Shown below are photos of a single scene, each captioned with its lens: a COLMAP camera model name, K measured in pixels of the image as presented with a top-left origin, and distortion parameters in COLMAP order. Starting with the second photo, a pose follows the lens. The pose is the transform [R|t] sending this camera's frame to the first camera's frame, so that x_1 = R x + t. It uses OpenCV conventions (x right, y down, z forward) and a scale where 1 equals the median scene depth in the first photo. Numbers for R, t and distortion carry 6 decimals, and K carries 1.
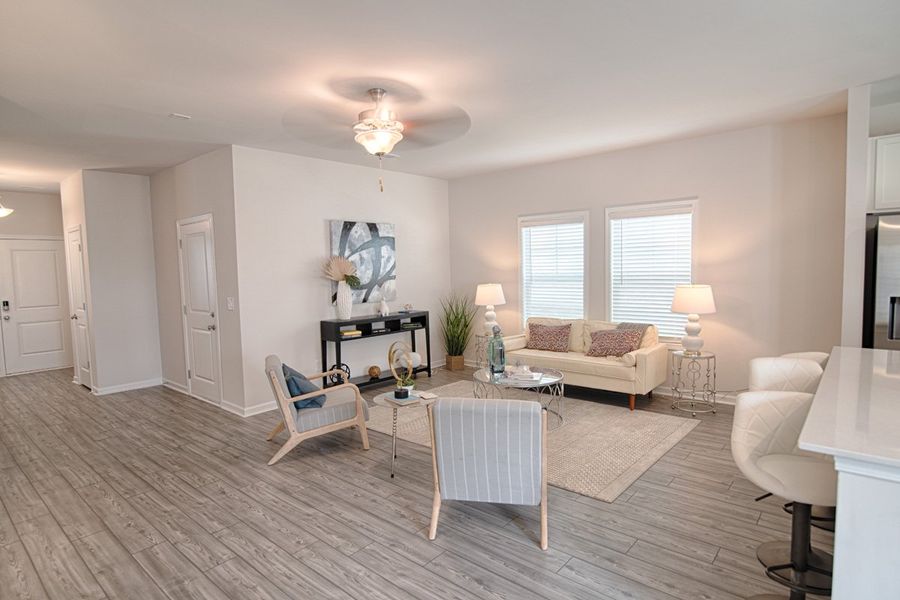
lens RADIAL K [[484.6, 0, 448.0], [0, 484.6, 300.1], [0, 0, 1]] dist [-0.012550, 0.000860]
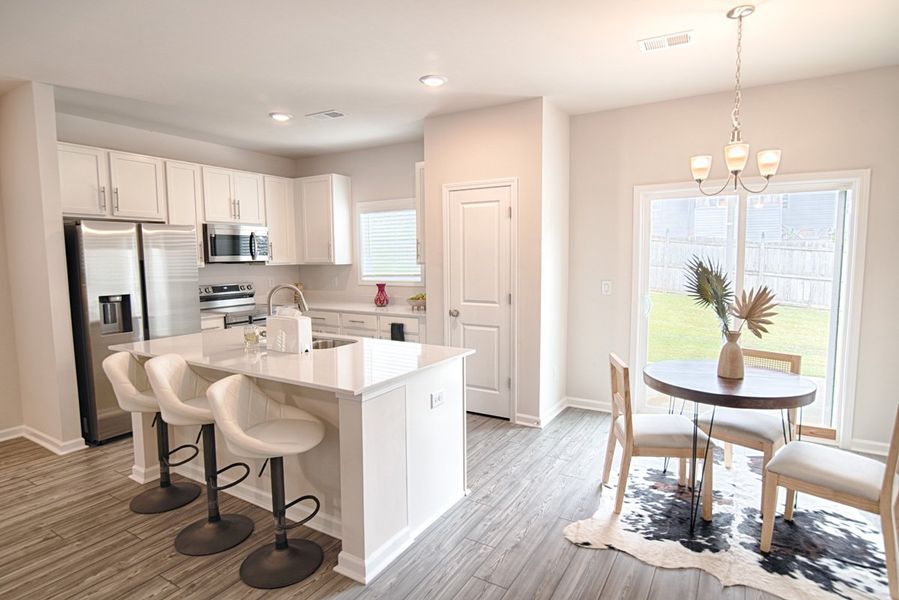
lens RADIAL K [[484.1, 0, 447.5], [0, 484.1, 300.1], [0, 0, 1]] dist [-0.012550, 0.000860]
pose [[-0.163707, -0.066052, 0.984295, -0.158968], [0.083519, 0.993246, 0.080543, -0.012056], [-0.982967, 0.095393, -0.157085, 0.233141]]
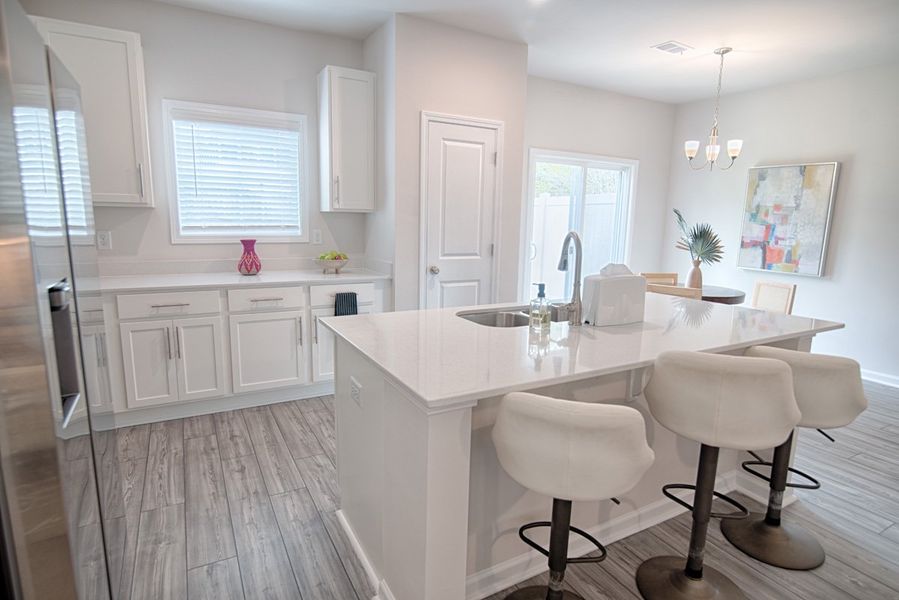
lens RADIAL K [[484.1, 0, 447.5], [0, 484.1, 300.1], [0, 0, 1]] dist [-0.012550, 0.000860]
pose [[-0.936913, -0.056224, 0.345012, 0.343128], [0.024994, 0.973679, 0.226549, -0.036198], [-0.348669, 0.220880, -0.910847, 0.692201]]
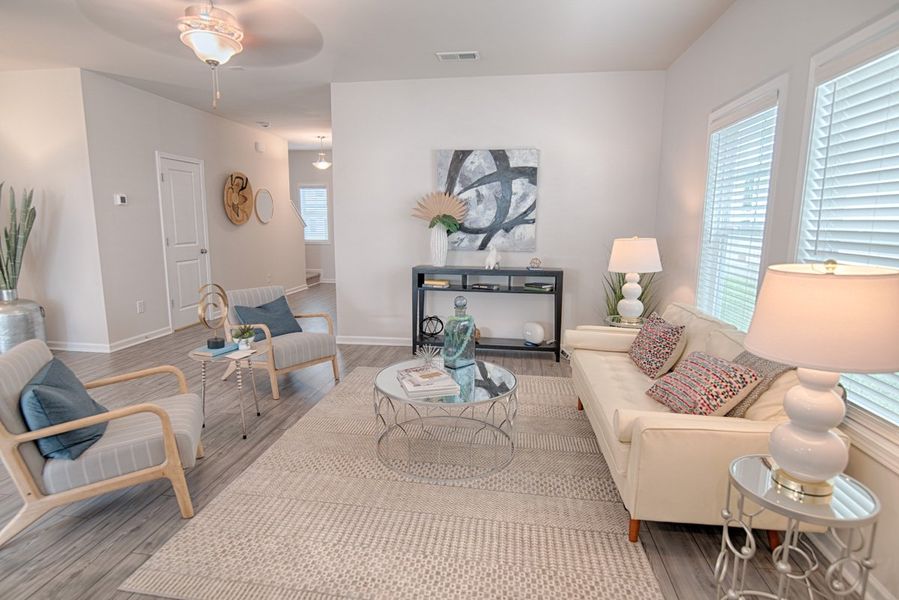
lens RADIAL K [[484.1, 0, 447.5], [0, 484.1, 300.1], [0, 0, 1]] dist [-0.012550, 0.000860]
pose [[0.542442, 0.164708, -0.823789, 0.497329], [-0.078311, 0.986236, 0.145622, -0.027248], [0.836436, -0.014480, 0.547874, 0.512313]]
